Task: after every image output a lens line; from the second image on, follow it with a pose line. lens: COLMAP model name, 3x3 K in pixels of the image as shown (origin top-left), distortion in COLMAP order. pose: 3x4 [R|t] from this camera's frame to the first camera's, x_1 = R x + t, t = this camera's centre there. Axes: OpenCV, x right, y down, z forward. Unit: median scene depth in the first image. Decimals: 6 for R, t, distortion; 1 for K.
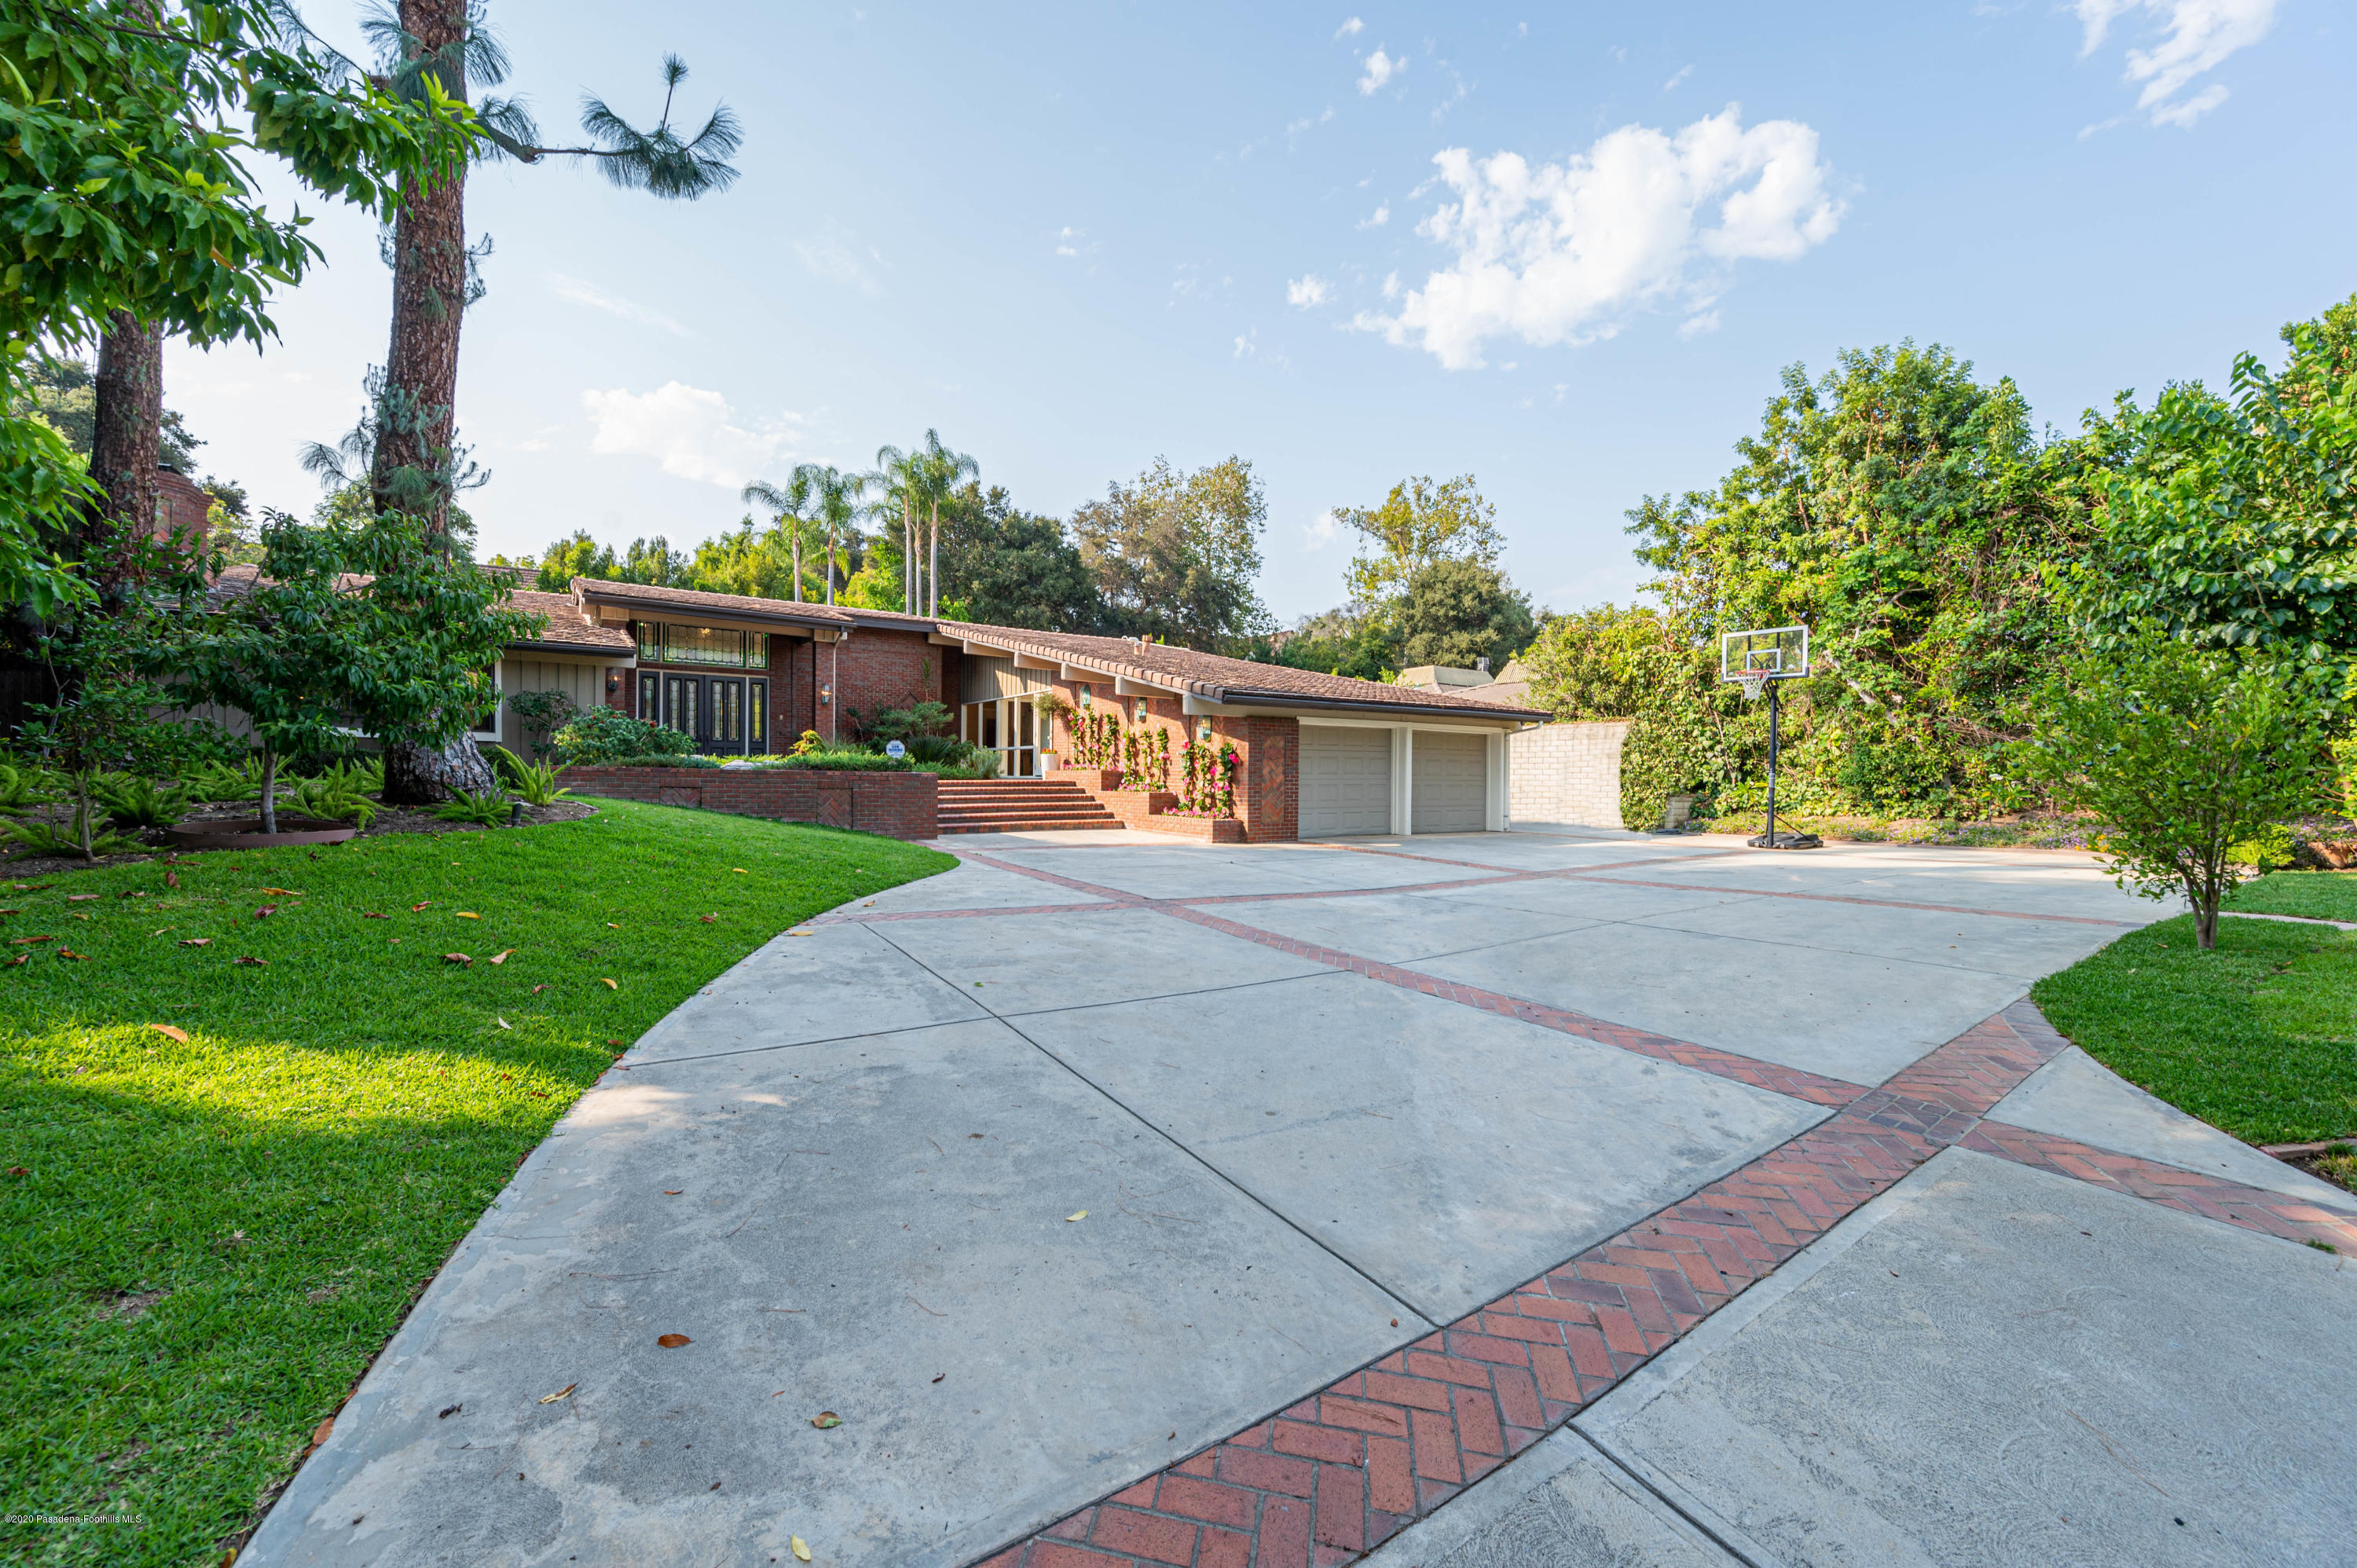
lens RADIAL K [[916.2, 0, 1183.4], [0, 916.2, 771.1], [0, 0, 1]] dist [0.000691, 0.000054]
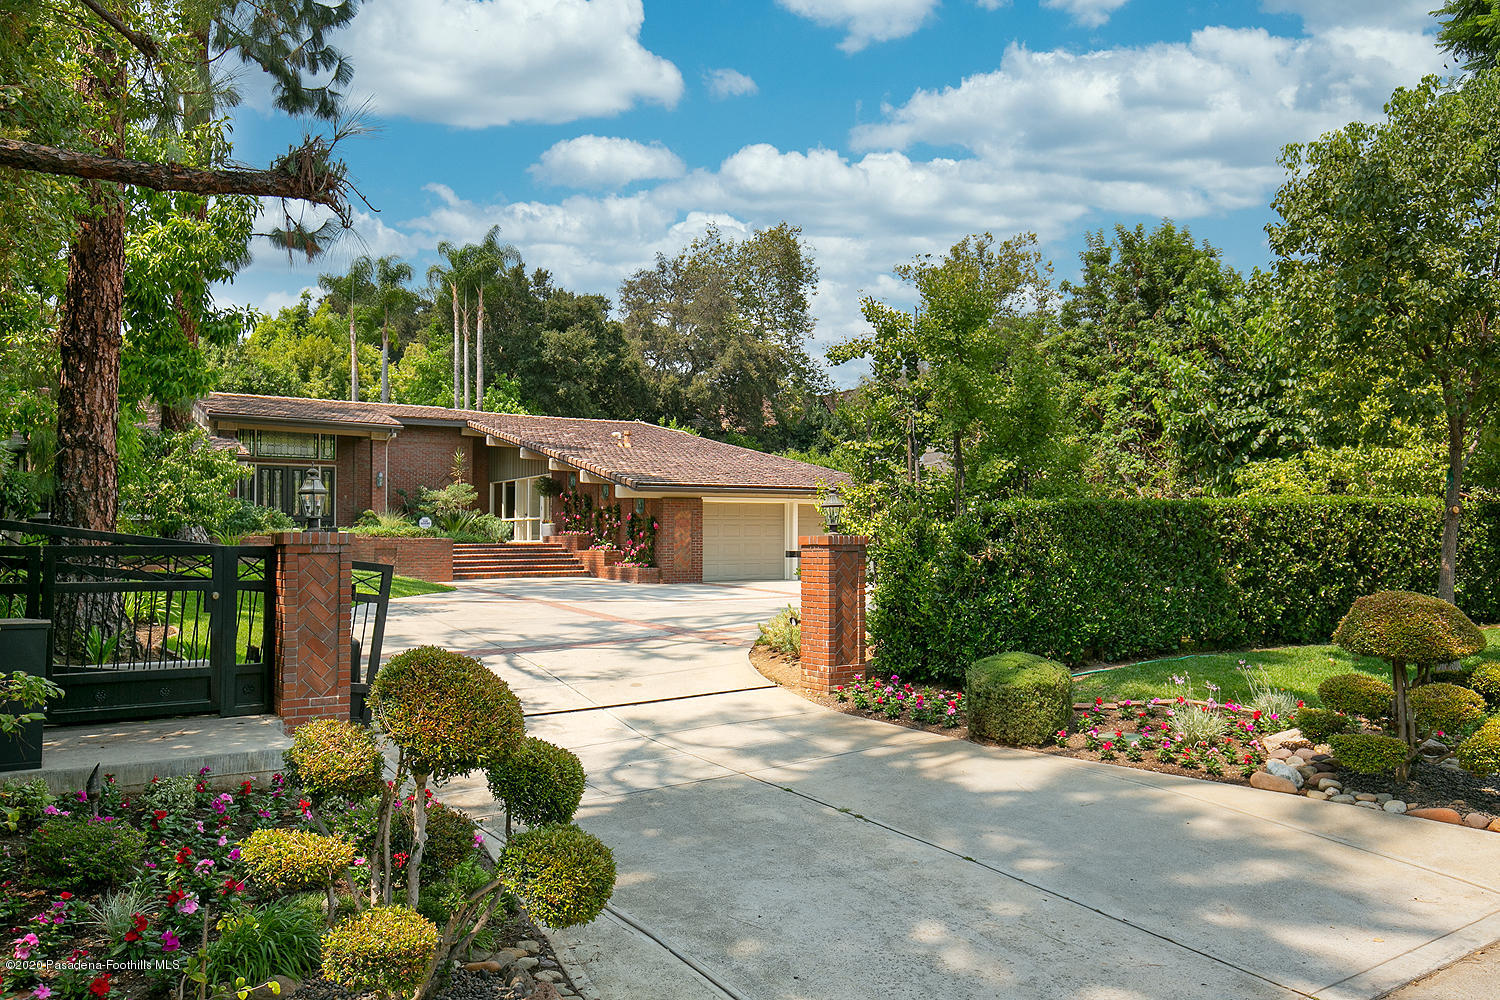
lens RADIAL K [[1050.4, 0, 762.3], [0, 1050.4, 485.7], [0, 0, 1]] dist [-0.007392, 0.002578]
pose [[0.999715, -0.011409, -0.020994, 0.080703], [0.010368, 0.998741, -0.049074, 0.001676], [0.021527, 0.048842, 0.998574, -0.209310]]
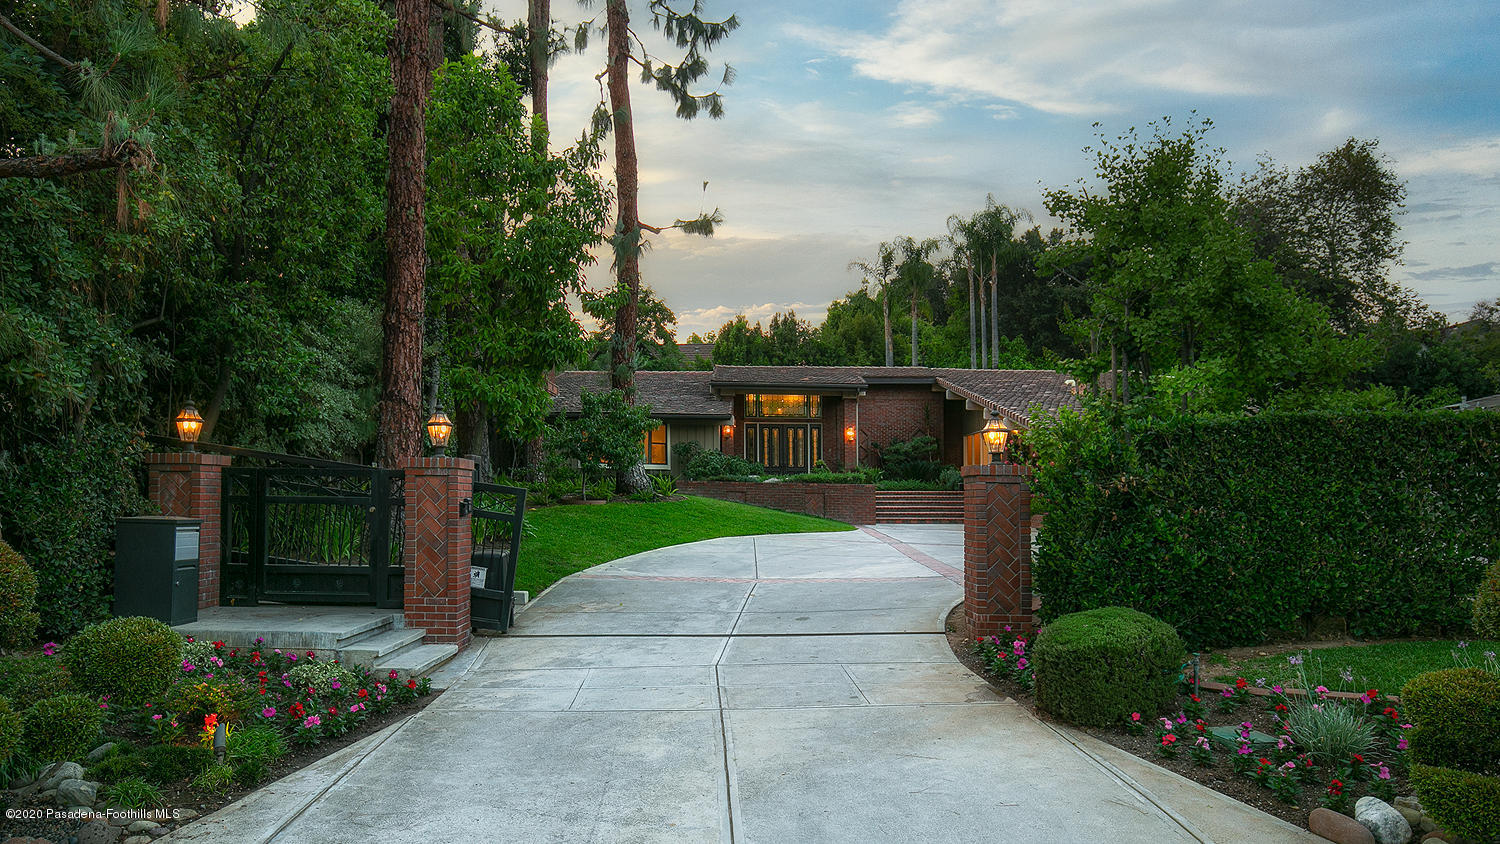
lens RADIAL K [[983.7, 0, 736.8], [0, 983.7, 432.6], [0, 0, 1]] dist [-0.003301, 0.001536]
pose [[0.818782, -0.037650, -0.572868, 0.154014], [-0.000079, 0.997840, -0.065692, 0.007181], [0.574104, 0.053833, 0.817011, -0.165383]]
